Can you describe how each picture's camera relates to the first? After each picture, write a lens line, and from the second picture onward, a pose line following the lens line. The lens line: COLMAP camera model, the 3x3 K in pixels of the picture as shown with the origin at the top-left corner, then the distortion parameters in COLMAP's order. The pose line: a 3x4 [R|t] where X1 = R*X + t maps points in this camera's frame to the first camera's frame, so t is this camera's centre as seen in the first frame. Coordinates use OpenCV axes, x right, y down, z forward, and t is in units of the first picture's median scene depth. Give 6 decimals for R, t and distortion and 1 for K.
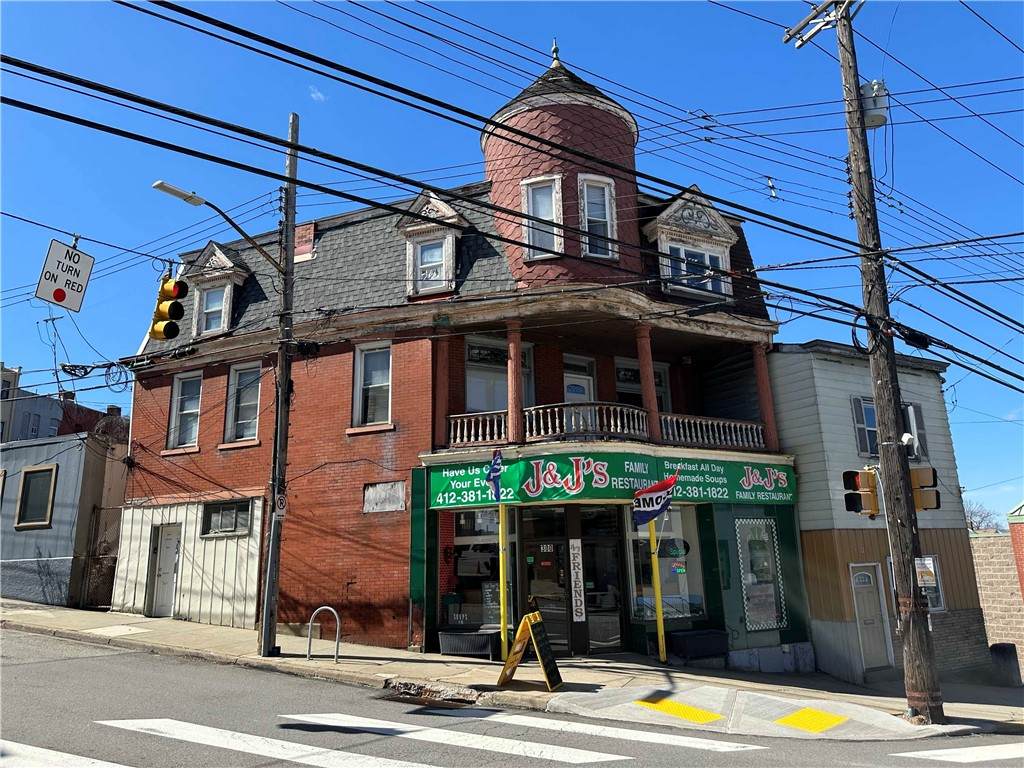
lens RADIAL K [[708.1, 0, 516.8], [0, 708.1, 380.4], [0, 0, 1]] dist [0.143022, -0.158425]
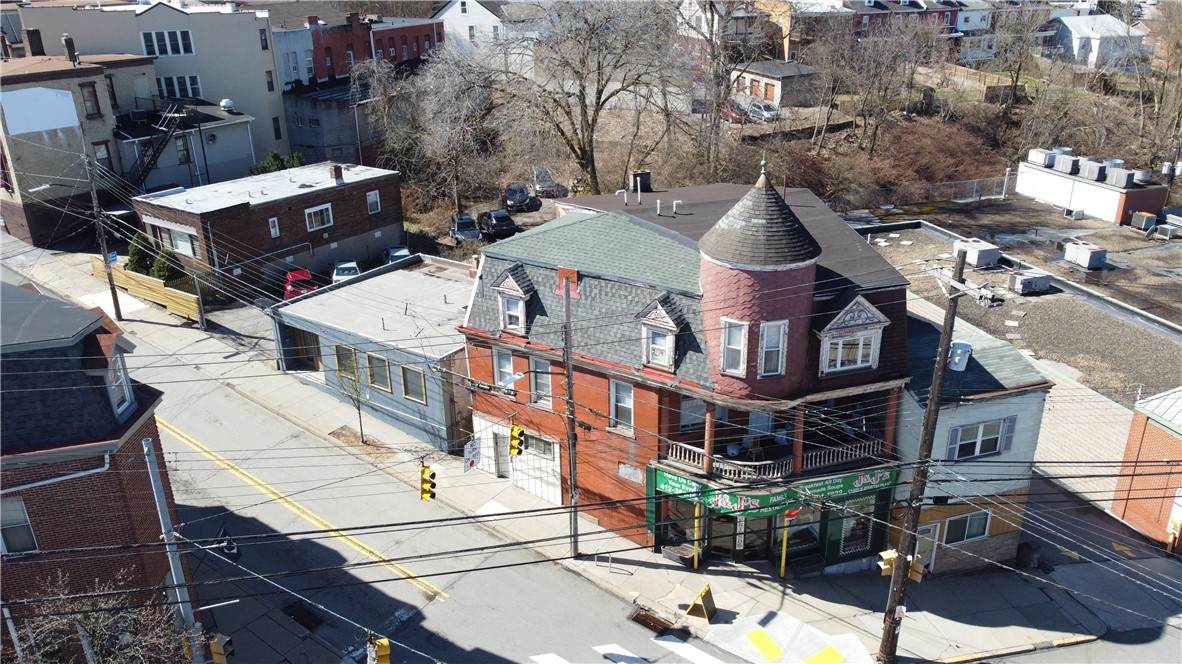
lens RADIAL K [[893.2, 0, 585.7], [0, 893.2, 332.0], [0, 0, 1]] dist [-0.002221, -0.003143]
pose [[0.975431, 0.089416, -0.201344, 0.103789], [0.048998, 0.802989, 0.593977, -1.321679], [0.214788, -0.589249, 0.778879, -0.456664]]
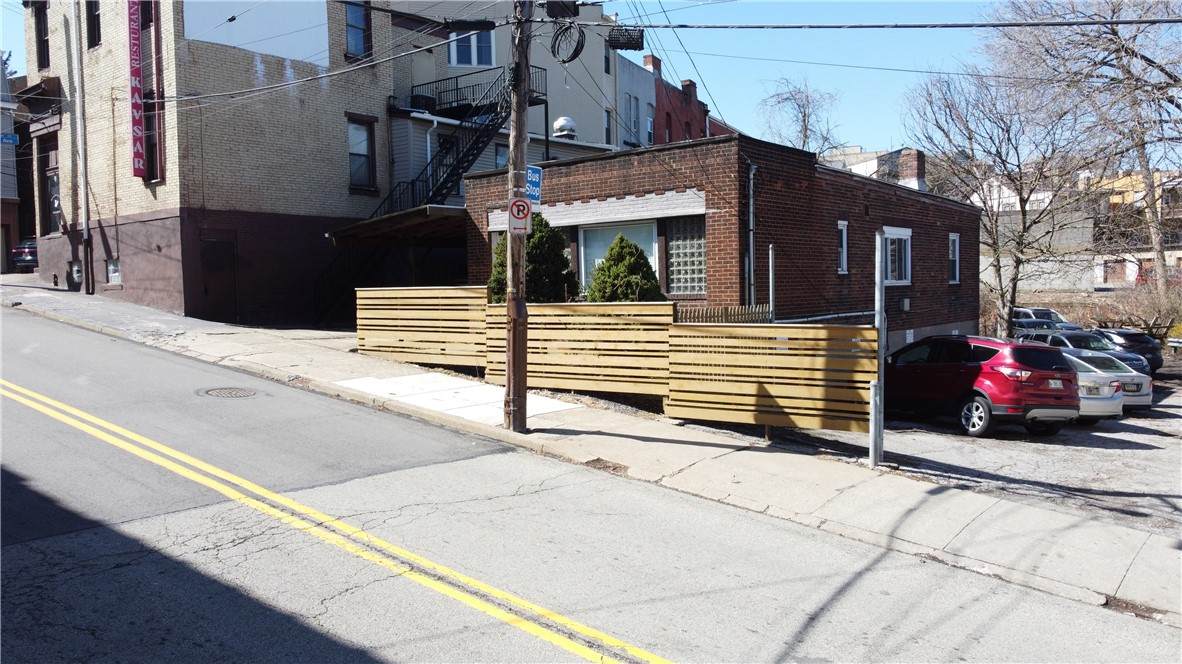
lens RADIAL K [[893.2, 0, 585.7], [0, 893.2, 332.0], [0, 0, 1]] dist [-0.002221, -0.003143]
pose [[0.959247, 0.023168, -0.281618, -1.797518], [0.061436, 0.955693, 0.287884, 0.078793], [0.275810, -0.293453, 0.915322, 0.927693]]
